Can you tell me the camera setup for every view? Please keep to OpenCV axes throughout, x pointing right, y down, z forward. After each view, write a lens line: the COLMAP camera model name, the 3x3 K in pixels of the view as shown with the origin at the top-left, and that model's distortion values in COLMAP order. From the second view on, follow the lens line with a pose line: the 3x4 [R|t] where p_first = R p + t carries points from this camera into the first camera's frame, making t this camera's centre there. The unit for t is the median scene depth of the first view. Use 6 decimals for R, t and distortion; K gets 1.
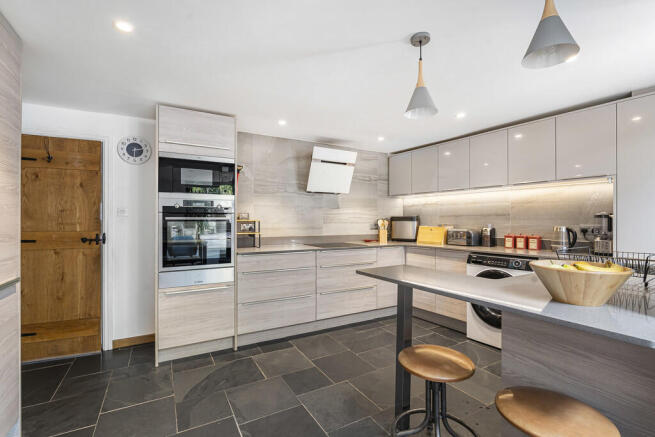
lens RADIAL K [[294.6, 0, 318.4], [0, 294.6, 218.4], [0, 0, 1]] dist [-0.027780, -0.000134]
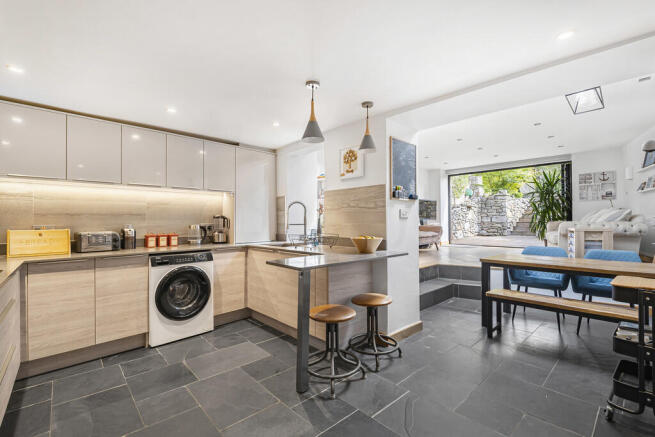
lens RADIAL K [[294.6, 0, 318.4], [0, 294.6, 218.4], [0, 0, 1]] dist [-0.027780, -0.000134]
pose [[-0.214191, 0.010872, 0.976731, -0.483990], [0.001894, 0.999941, -0.010715, 0.012308], [-0.976790, -0.000445, -0.214199, 0.662149]]
